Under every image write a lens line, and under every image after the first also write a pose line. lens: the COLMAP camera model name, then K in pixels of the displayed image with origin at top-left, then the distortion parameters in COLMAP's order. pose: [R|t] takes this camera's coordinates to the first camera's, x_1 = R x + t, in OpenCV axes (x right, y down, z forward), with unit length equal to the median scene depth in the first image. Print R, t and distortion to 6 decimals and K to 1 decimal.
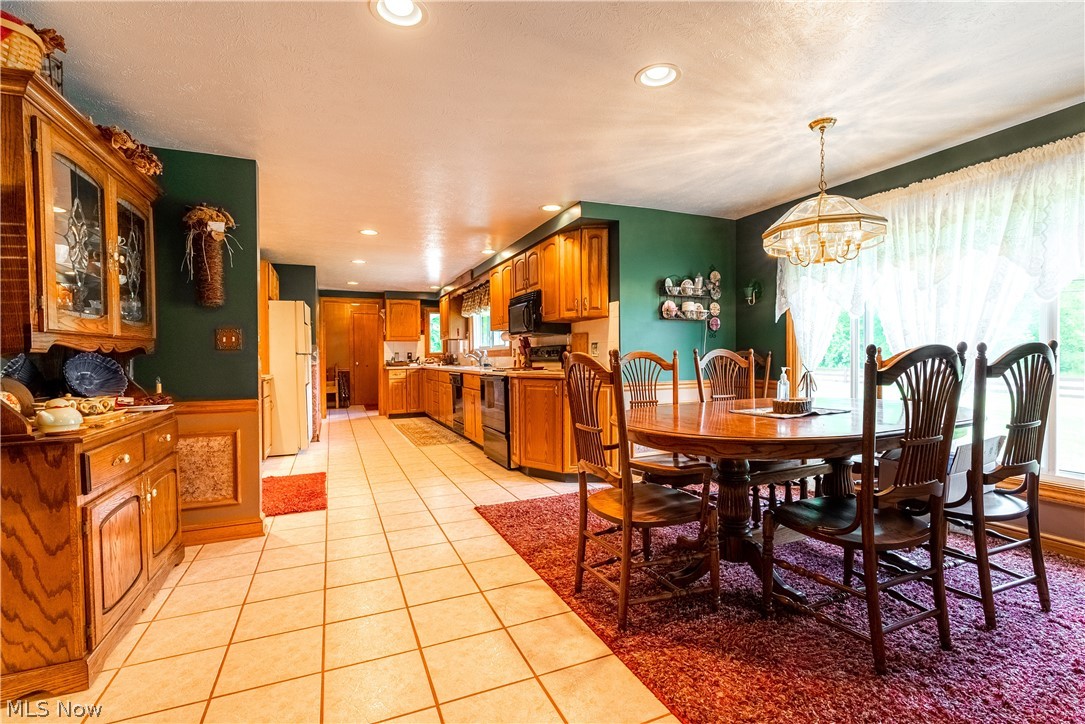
lens RADIAL K [[501.7, 0, 542.5], [0, 501.7, 362.0], [0, 0, 1]] dist [-0.002002, -0.000850]
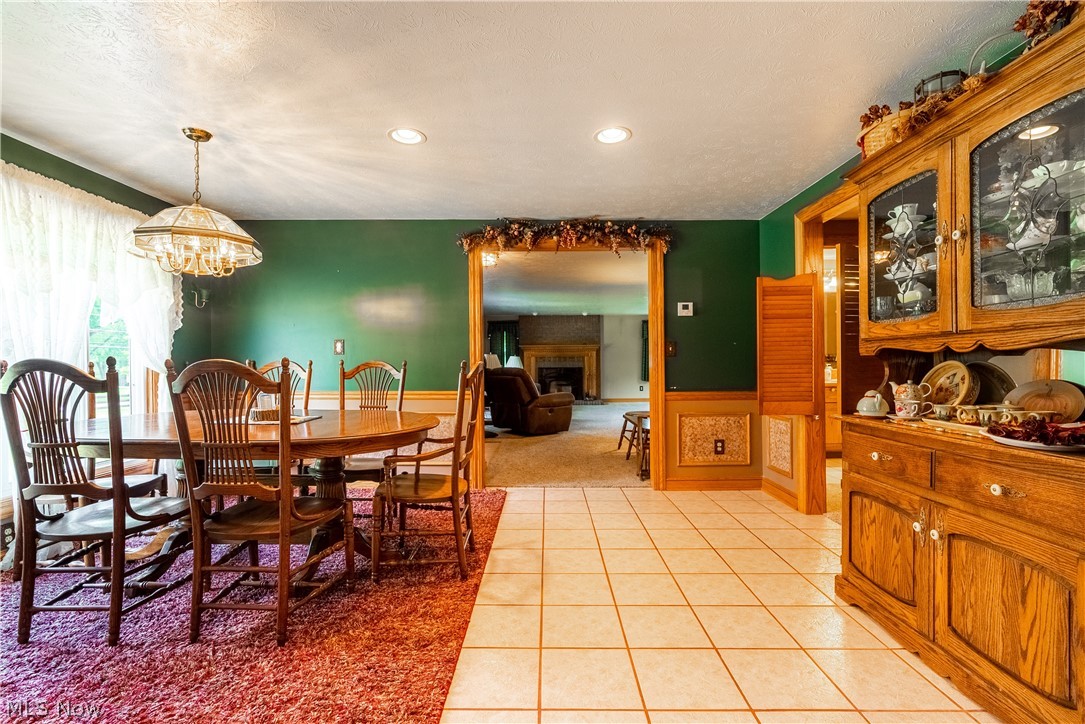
lens RADIAL K [[501.7, 0, 542.5], [0, 501.7, 362.0], [0, 0, 1]] dist [-0.002002, -0.000850]
pose [[-0.911490, 0.025145, 0.410554, -0.497414], [0.025467, 0.999665, -0.004687, -0.002503], [-0.410534, 0.006183, -0.911824, 1.761057]]
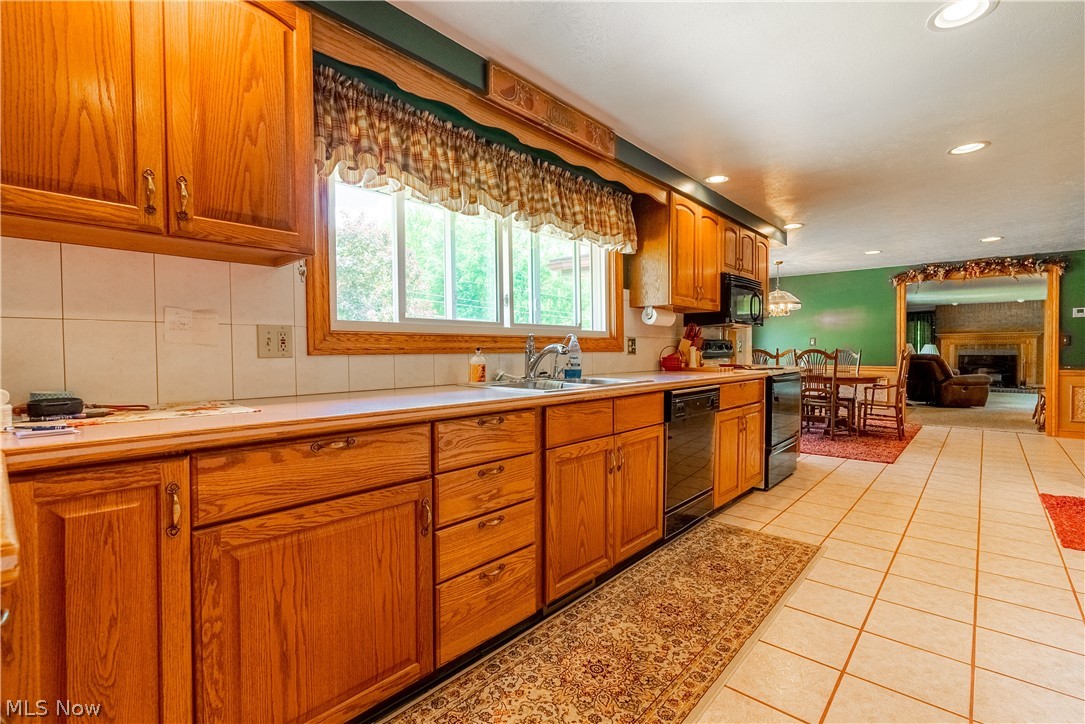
lens RADIAL K [[501.7, 0, 542.5], [0, 501.7, 362.0], [0, 0, 1]] dist [-0.002002, -0.000850]
pose [[-0.419406, 0.002838, 0.907794, -0.762228], [0.016464, 0.999854, 0.004481, 0.000810], [-0.907650, 0.016826, -0.419392, 2.267506]]
